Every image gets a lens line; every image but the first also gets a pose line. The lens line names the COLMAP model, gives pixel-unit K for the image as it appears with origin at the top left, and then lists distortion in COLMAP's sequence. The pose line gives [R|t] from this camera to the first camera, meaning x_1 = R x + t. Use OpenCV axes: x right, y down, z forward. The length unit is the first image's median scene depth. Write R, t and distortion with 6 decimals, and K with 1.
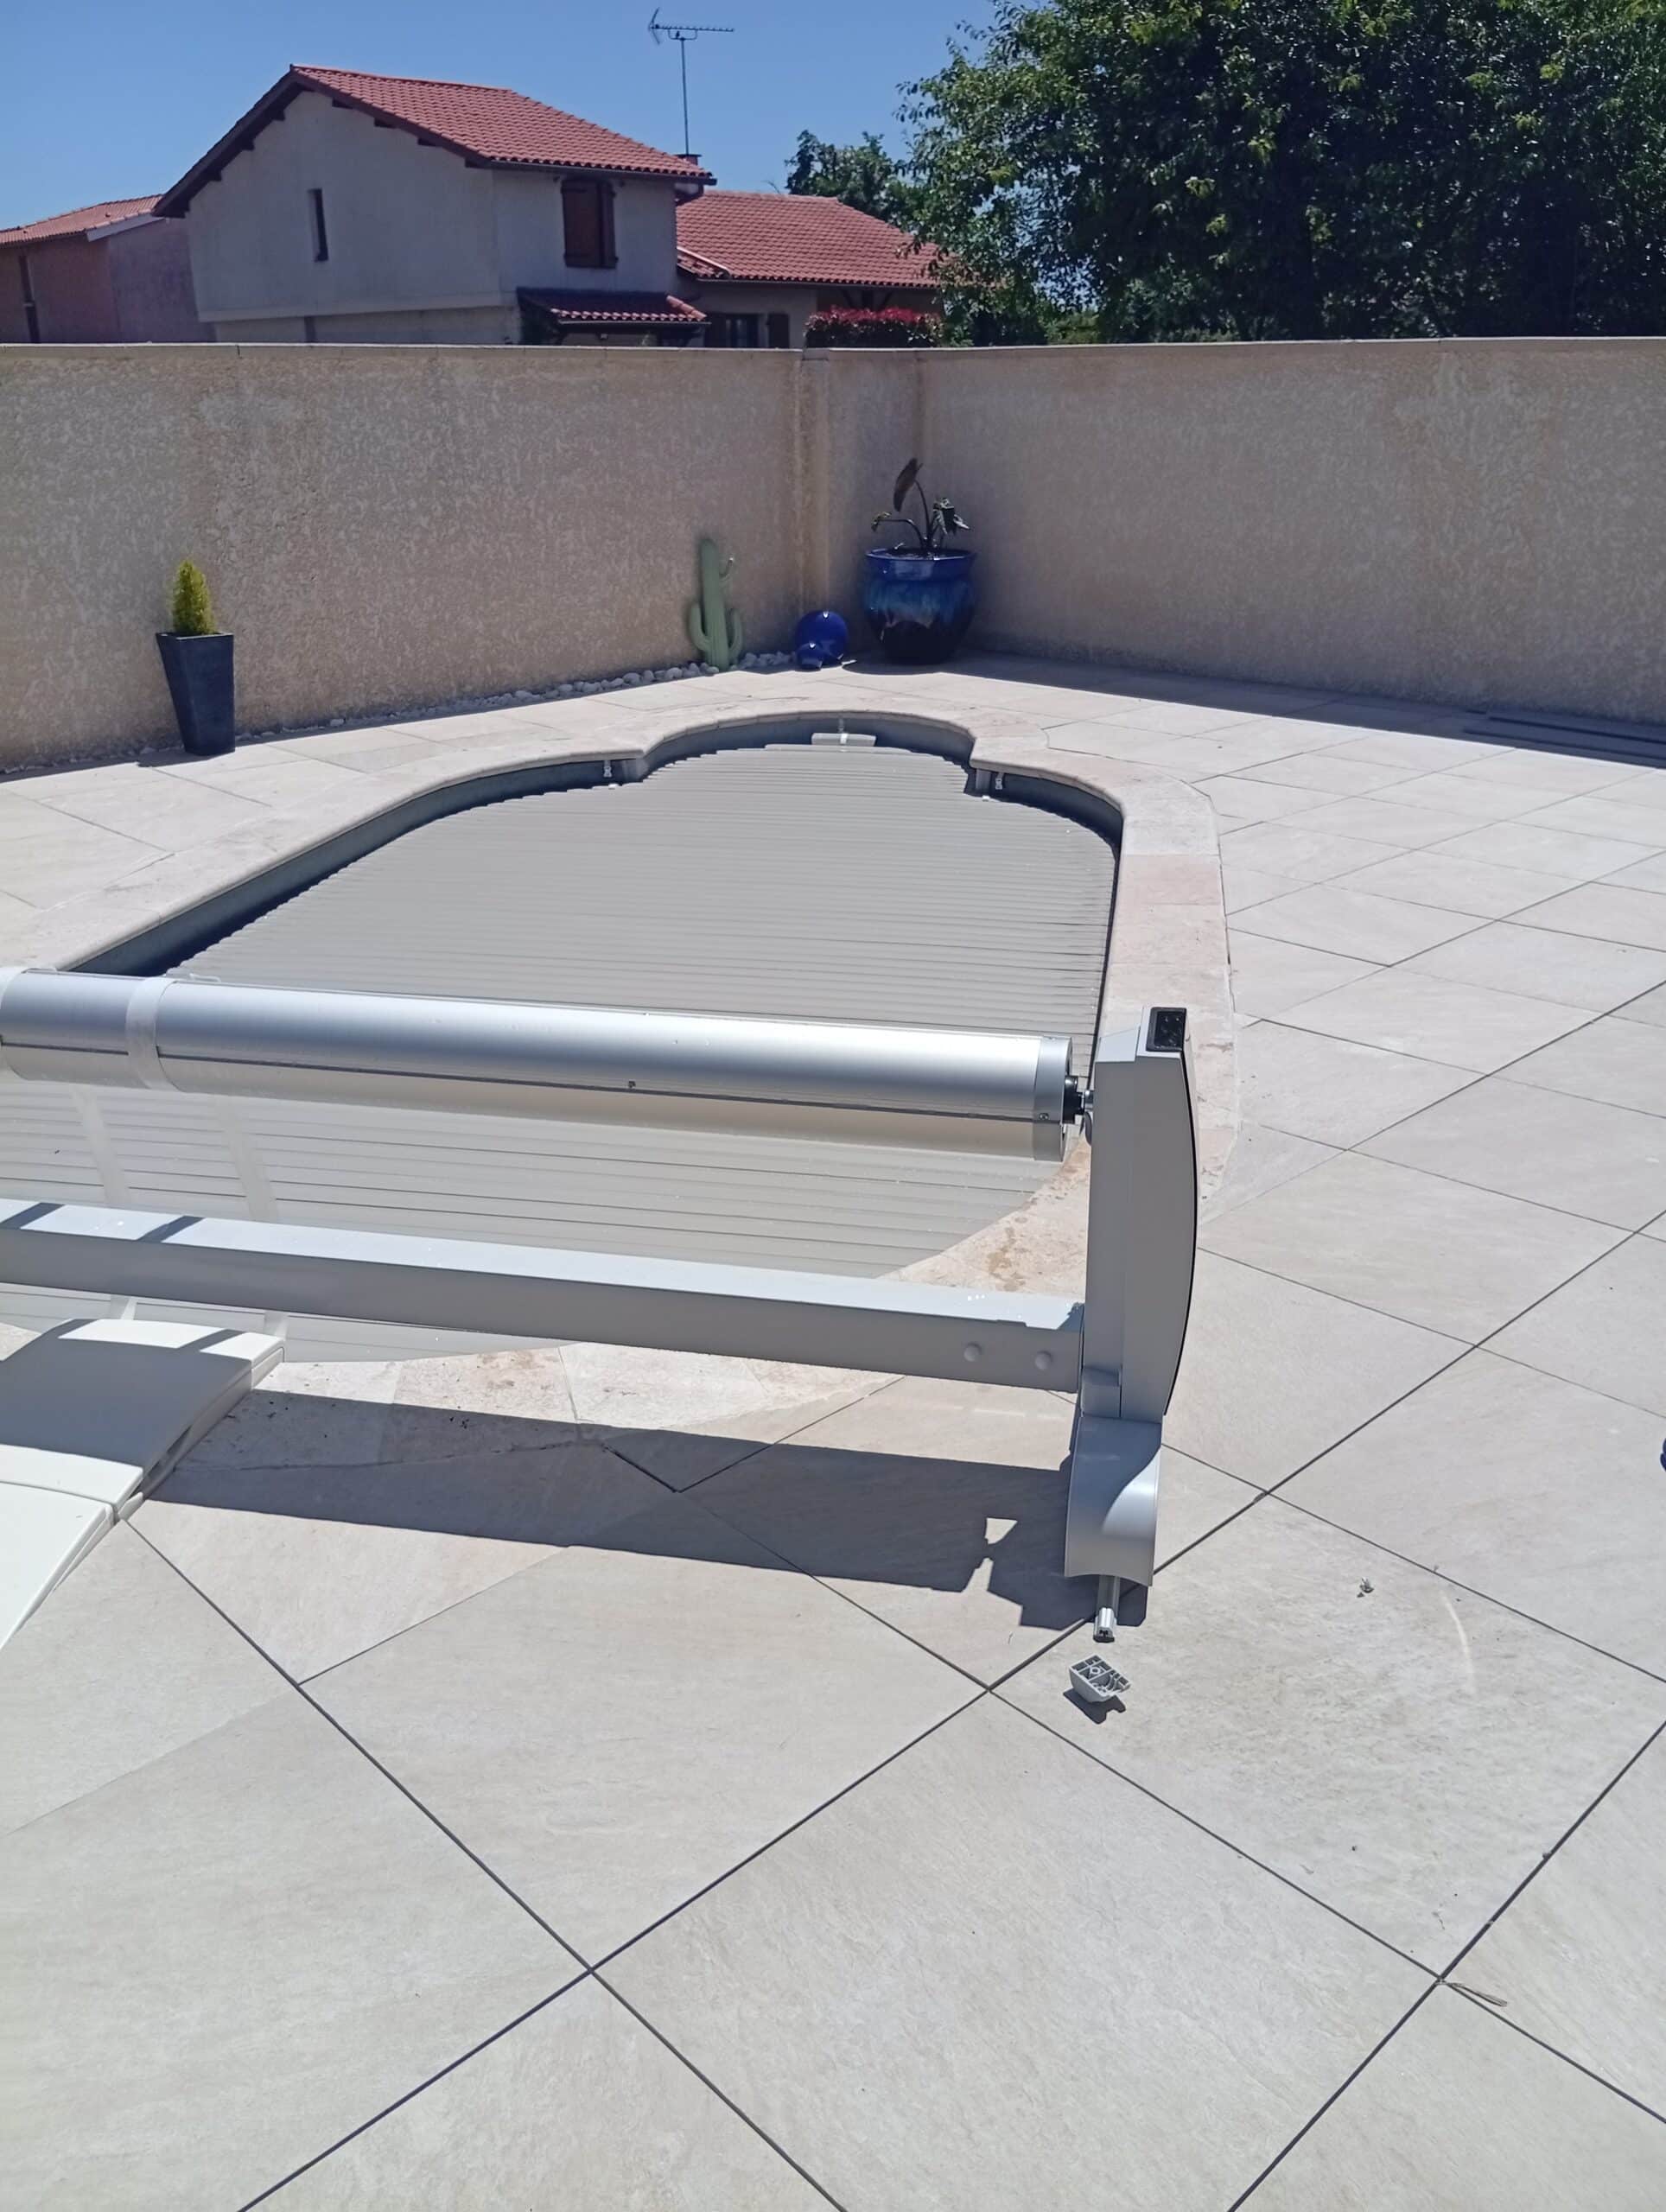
lens RADIAL K [[1787.9, 0, 835.1], [0, 1787.9, 1070.5], [0, 0, 1]] dist [0.116777, -0.295430]
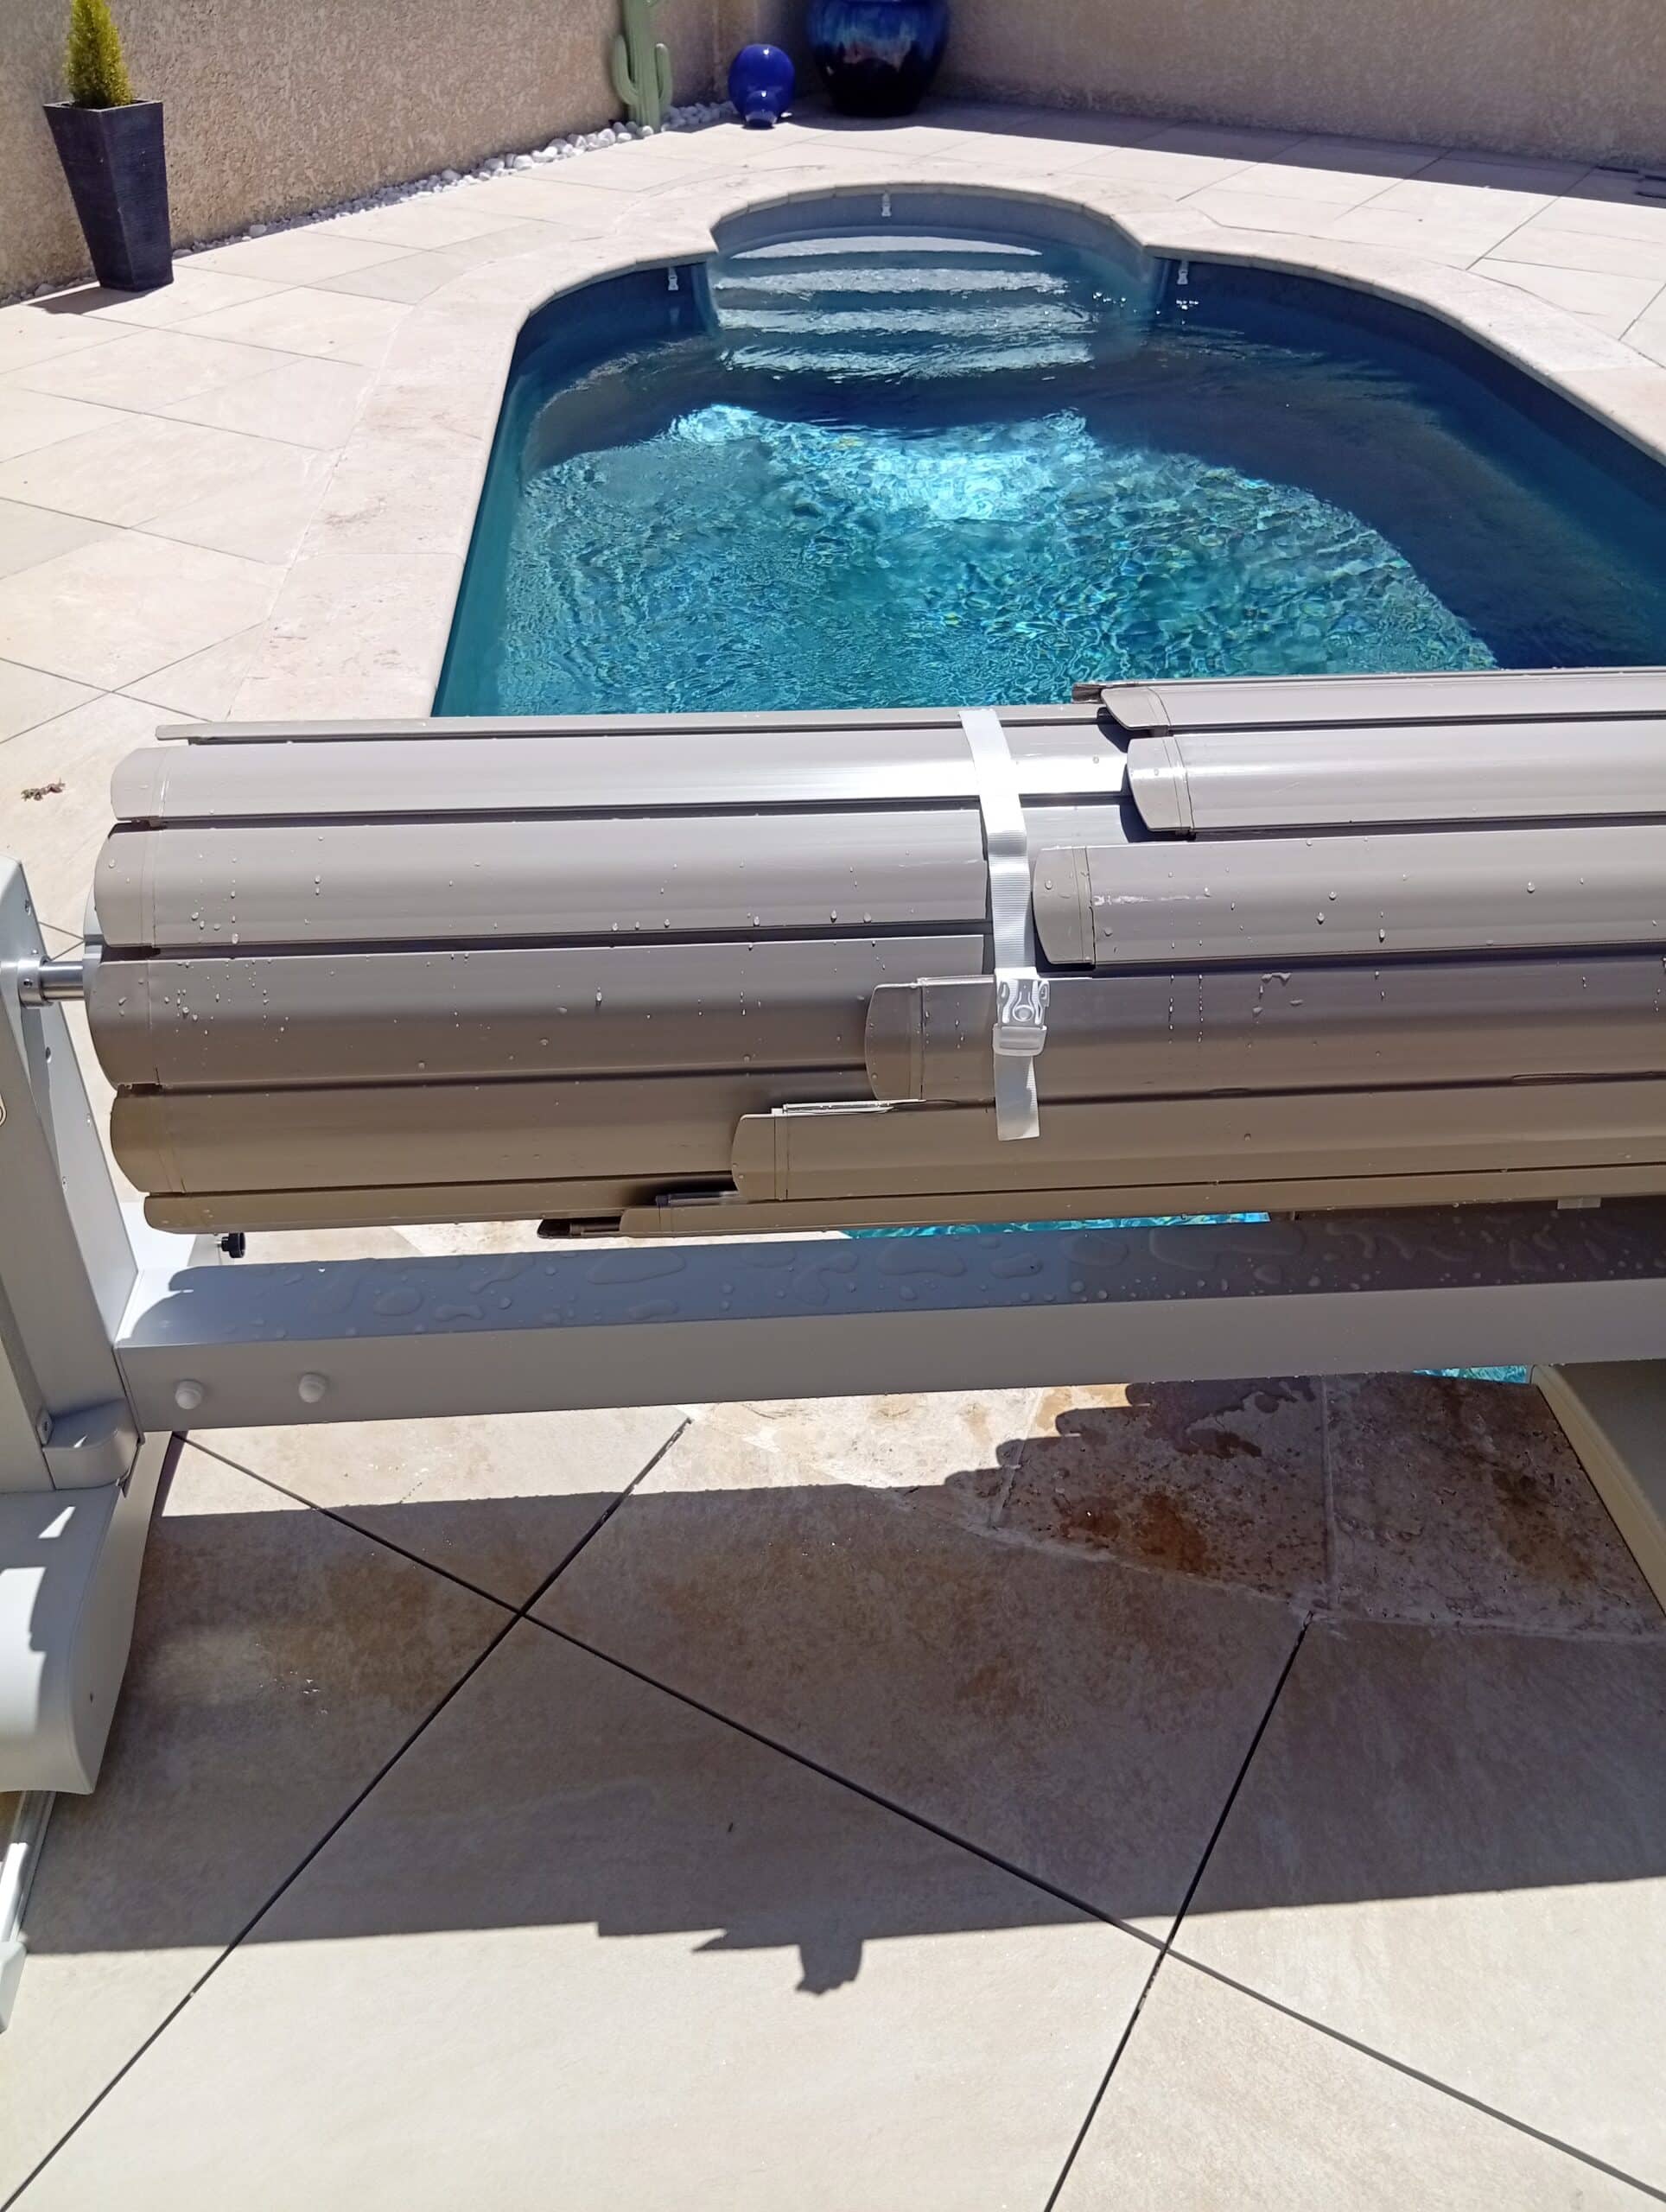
lens RADIAL K [[1817.8, 0, 808.9], [0, 1817.8, 1057.5], [0, 0, 1]] dist [0.002078, -0.059369]
pose [[0.960743, -0.147734, 0.234833, -0.284896], [0.083140, 0.960843, 0.264328, -0.050557], [-0.264688, -0.234427, 0.935406, 0.201927]]
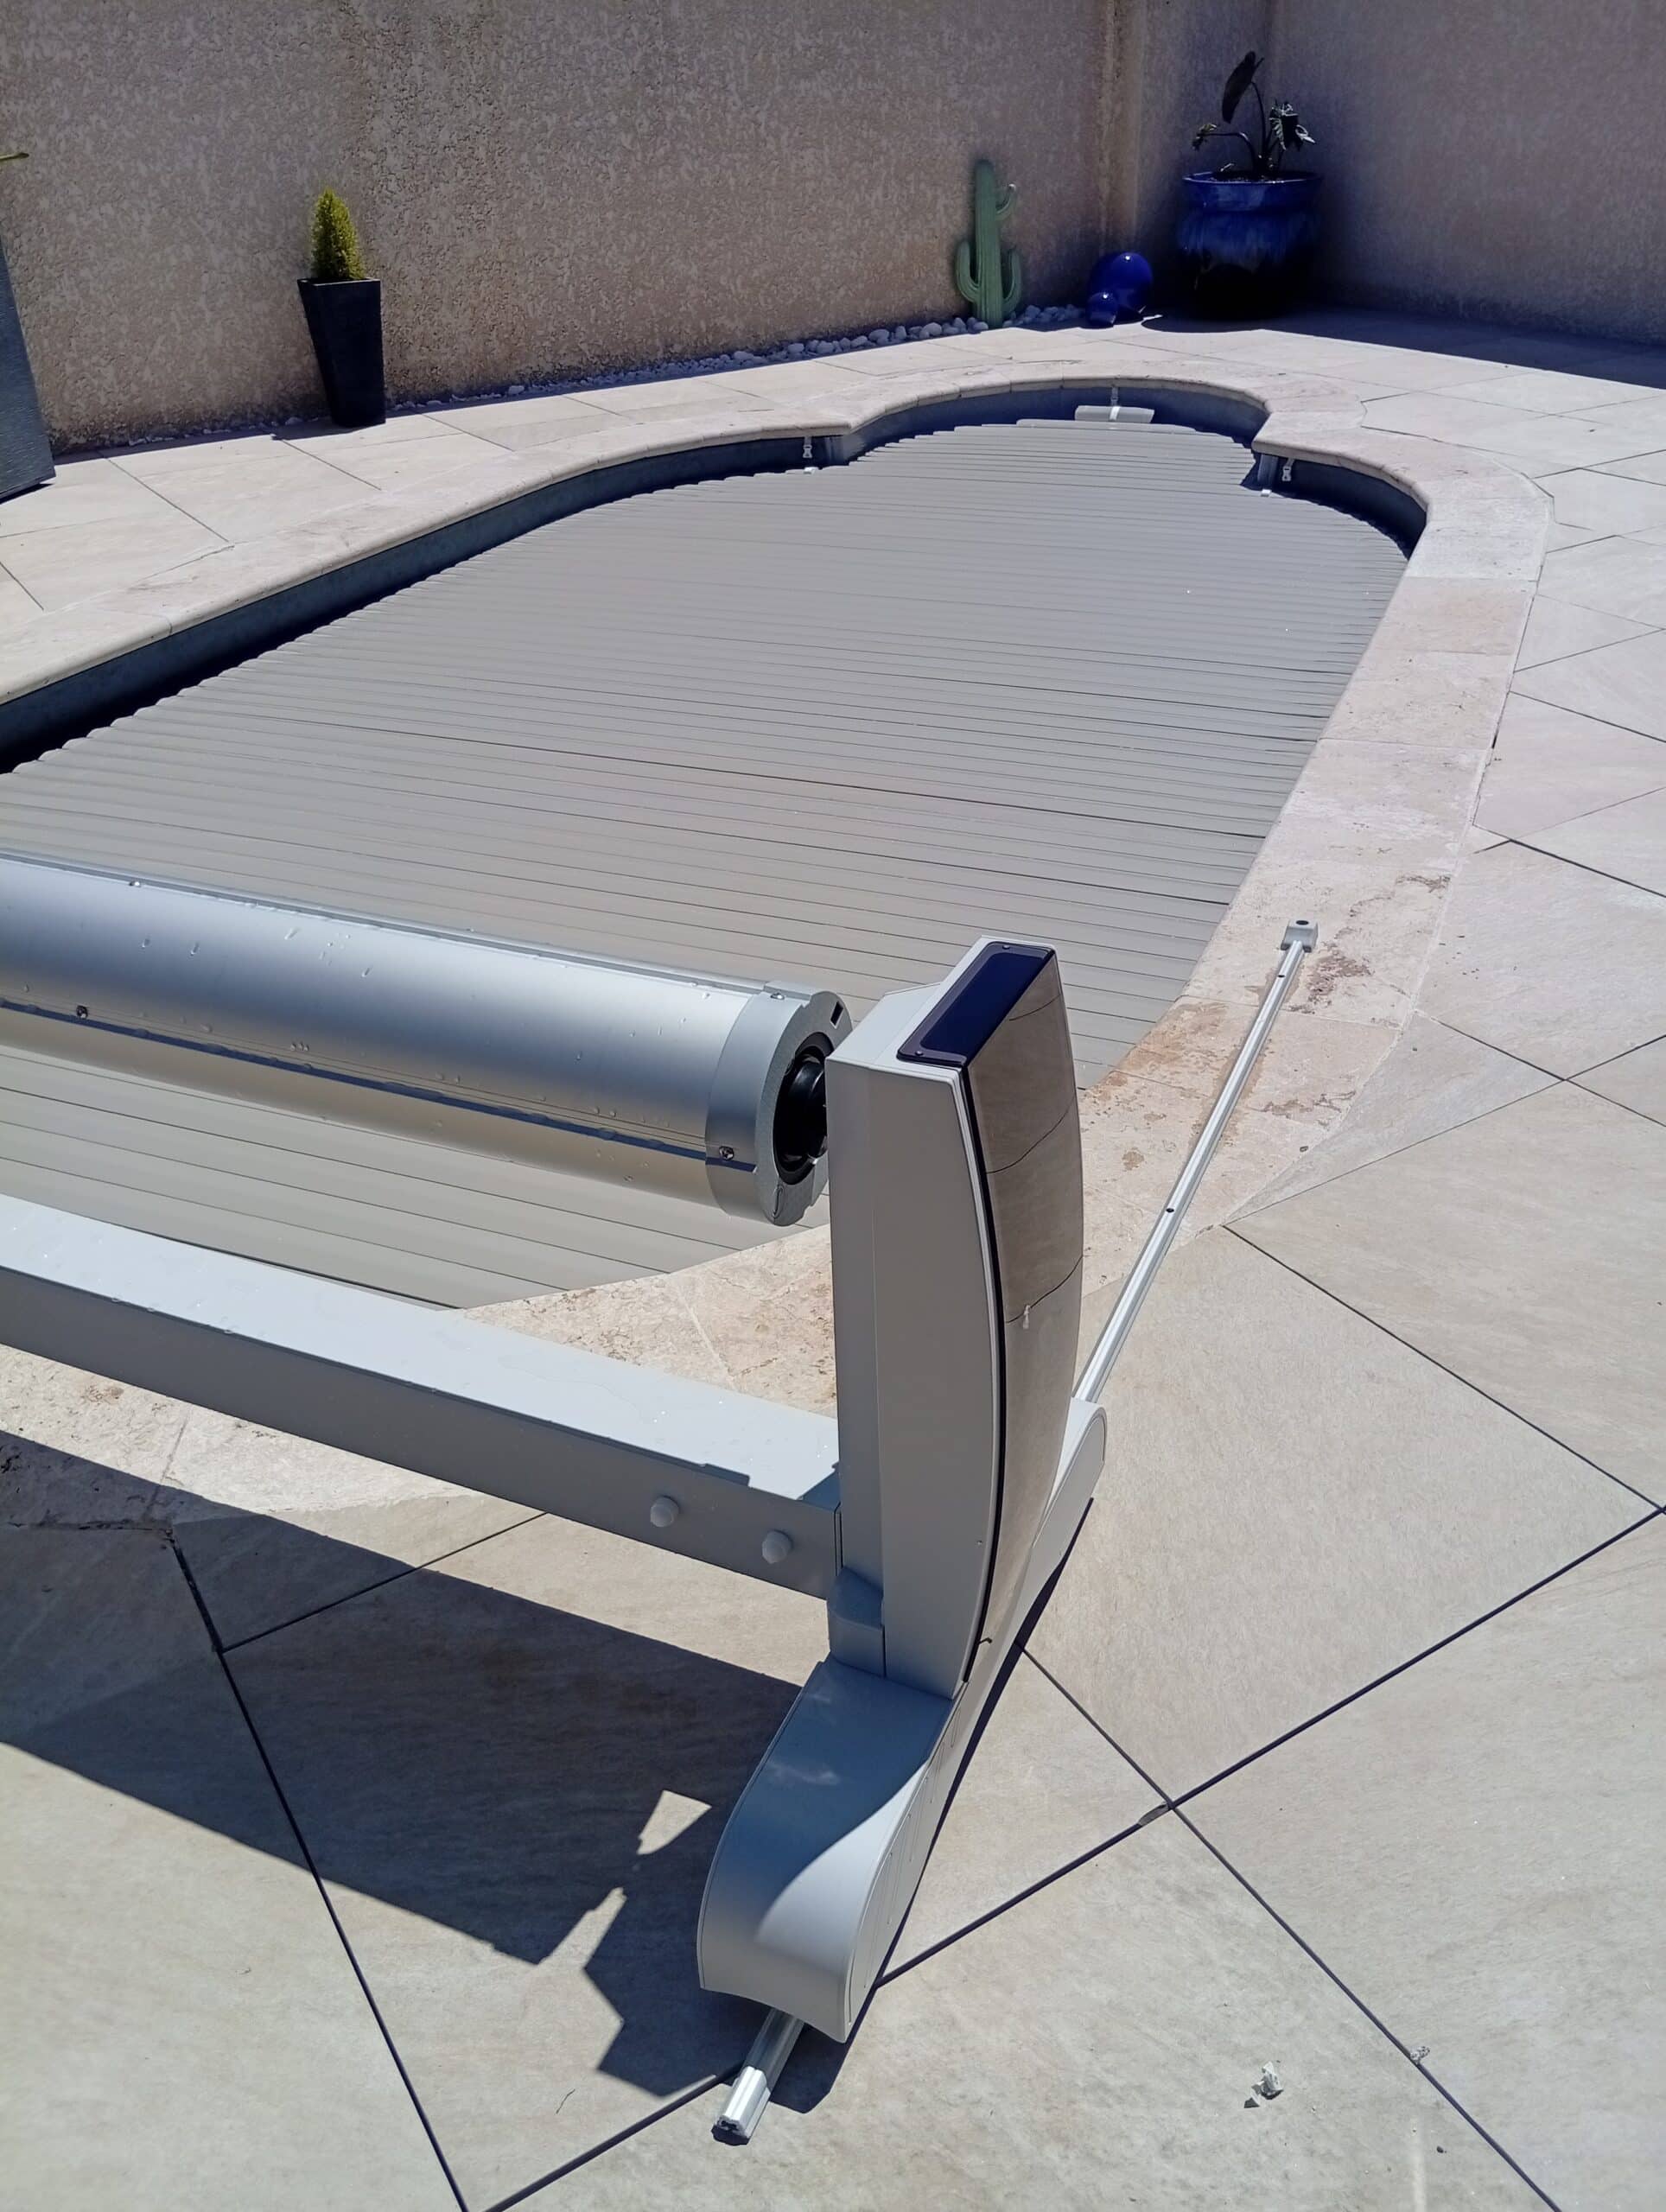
lens RADIAL K [[1804.3, 0, 829.0], [0, 1804.3, 1066.3], [0, 0, 1]] dist [0.063013, -0.144026]
pose [[0.976160, 0.082207, -0.200883, 0.071139], [-0.049116, 0.985157, 0.164481, -0.024216], [0.211423, -0.150693, 0.965708, 0.145172]]
